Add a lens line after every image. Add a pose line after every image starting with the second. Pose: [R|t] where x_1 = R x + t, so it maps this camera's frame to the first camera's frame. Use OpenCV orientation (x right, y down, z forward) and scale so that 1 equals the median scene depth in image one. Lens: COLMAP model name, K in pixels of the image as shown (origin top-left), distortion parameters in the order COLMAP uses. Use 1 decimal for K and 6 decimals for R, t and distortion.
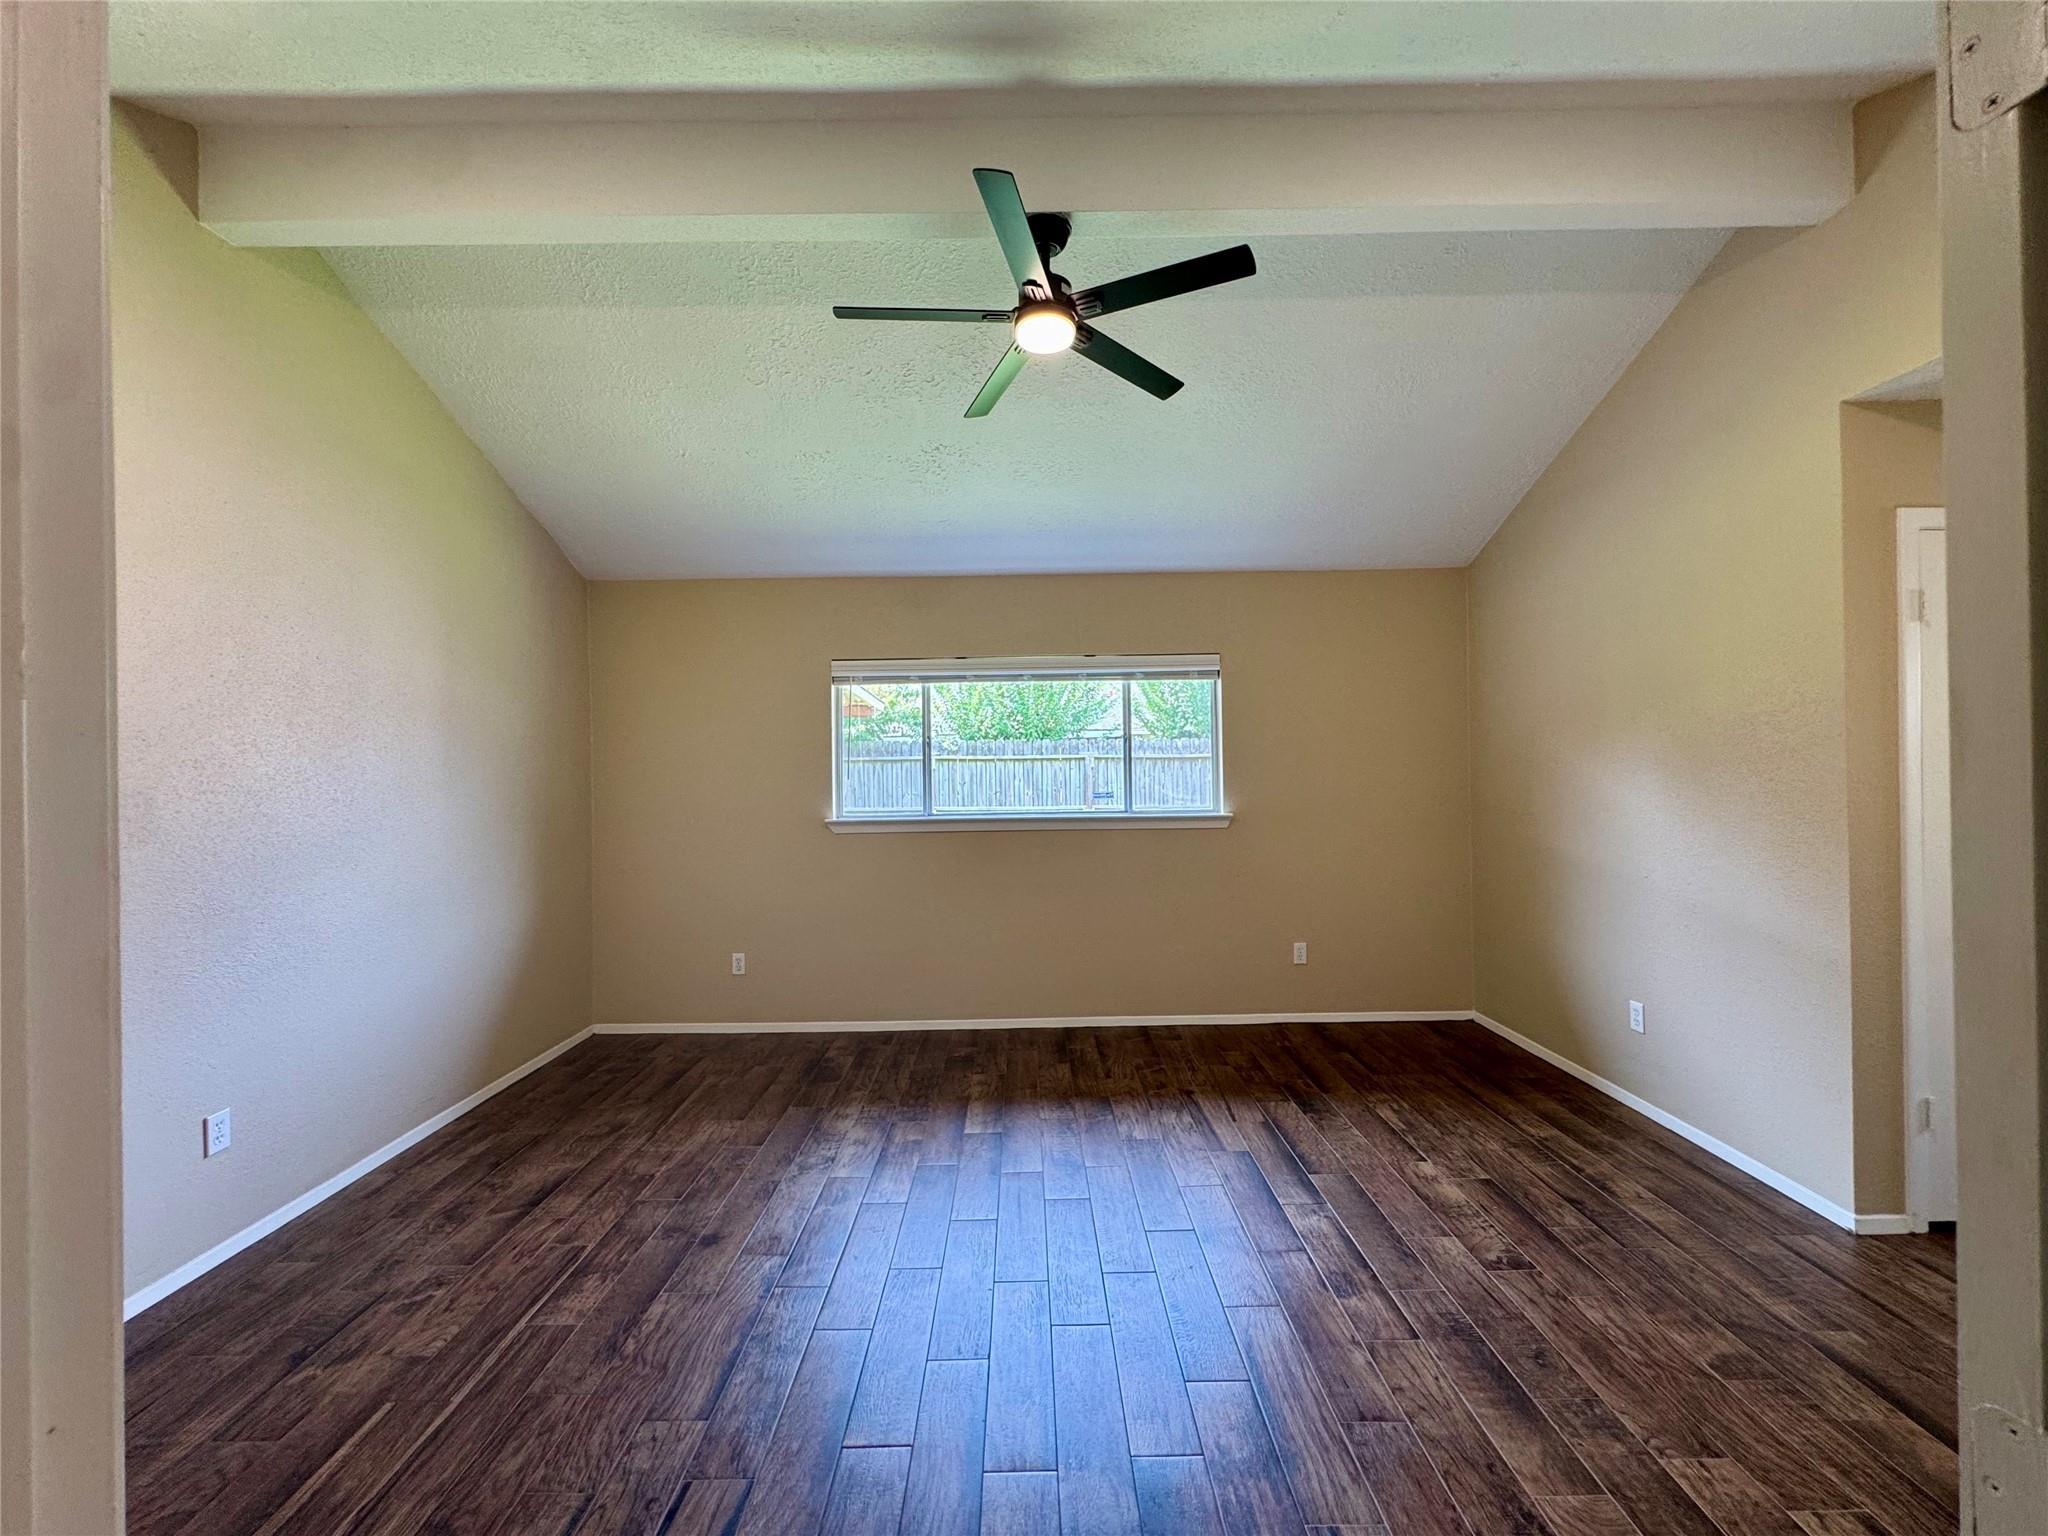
lens RADIAL K [[816.3, 0, 1031.3], [0, 816.3, 772.3], [0, 0, 1]] dist [-0.003332, 0.000301]
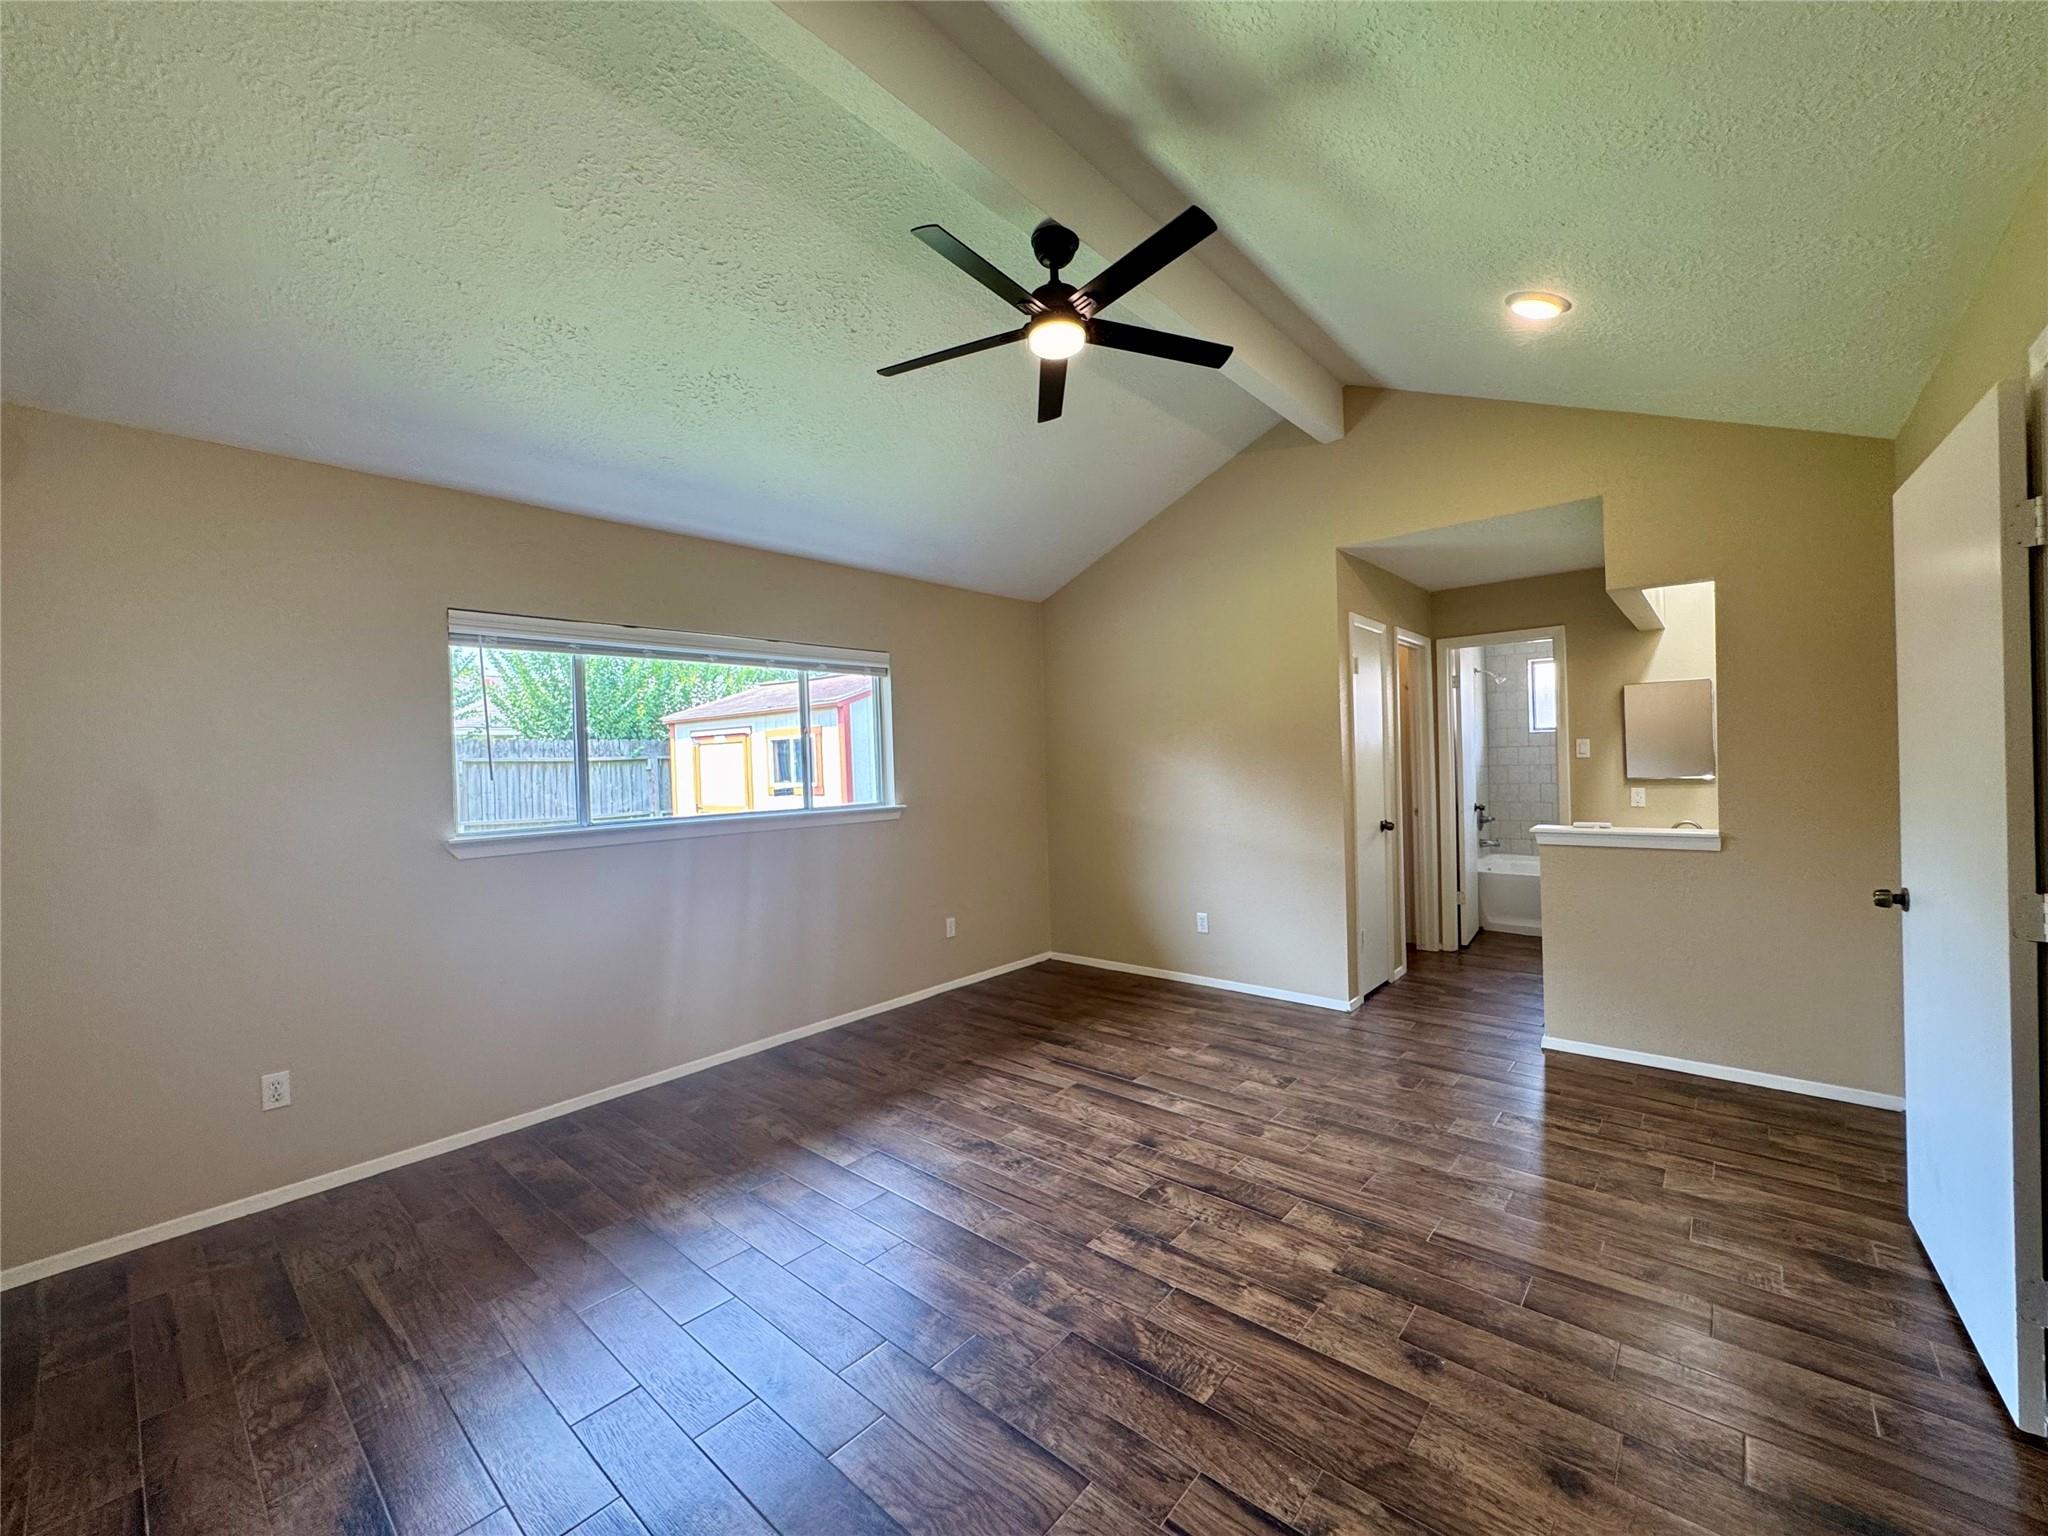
lens RADIAL K [[816.3, 0, 1019.3], [0, 816.3, 772.8], [0, 0, 1]] dist [-0.003332, 0.000301]
pose [[0.662609, -0.014677, 0.748822, -0.583641], [0.022107, 0.999756, 0.000033, 0.016249], [-0.748639, 0.016532, 0.662772, 0.247232]]
